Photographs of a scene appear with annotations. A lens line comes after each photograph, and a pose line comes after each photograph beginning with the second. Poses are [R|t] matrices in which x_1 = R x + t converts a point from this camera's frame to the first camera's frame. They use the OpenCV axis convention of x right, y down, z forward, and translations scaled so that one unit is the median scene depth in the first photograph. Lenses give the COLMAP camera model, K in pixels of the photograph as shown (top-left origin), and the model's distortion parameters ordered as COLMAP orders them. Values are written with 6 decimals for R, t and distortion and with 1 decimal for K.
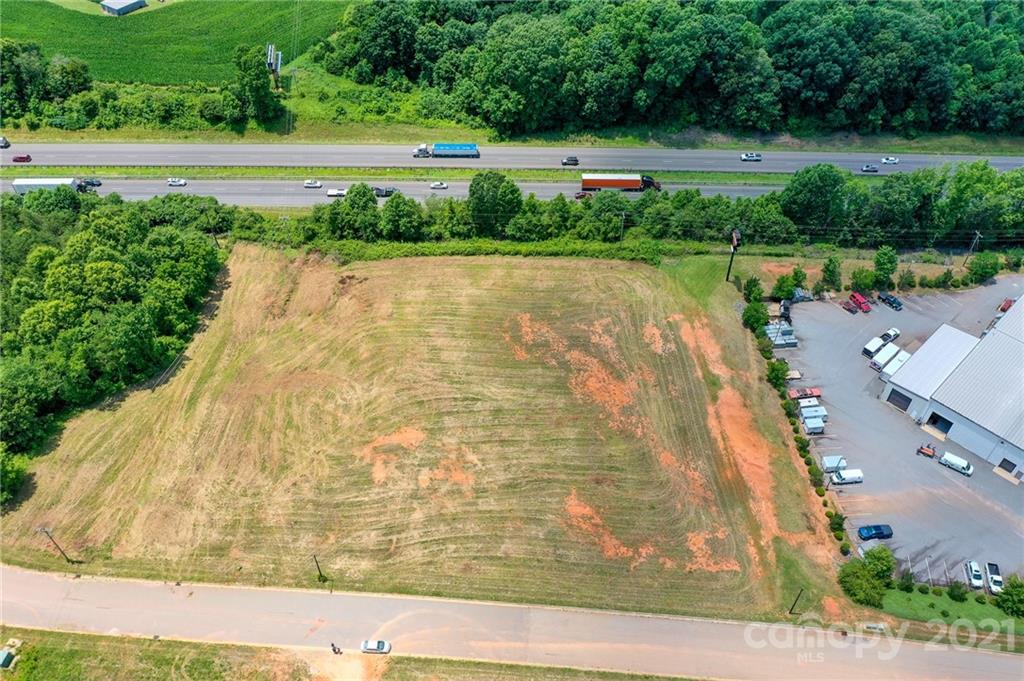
lens RADIAL K [[804.9, 0, 513.8], [0, 804.9, 342.5], [0, 0, 1]] dist [0.005575, -0.000498]
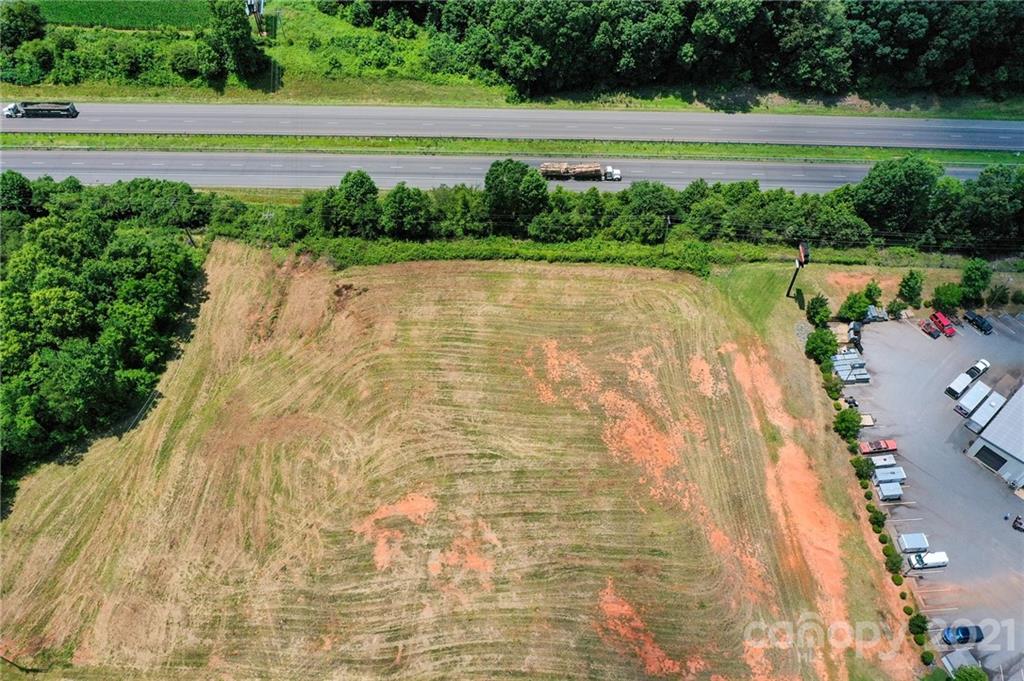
lens RADIAL K [[804.9, 0, 513.8], [0, 804.9, 342.5], [0, 0, 1]] dist [0.005575, -0.000498]
pose [[0.999909, 0.008619, -0.010378, -0.016754], [-0.007181, 0.991300, 0.131428, -0.145059], [0.011420, -0.131341, 0.991271, 0.150335]]
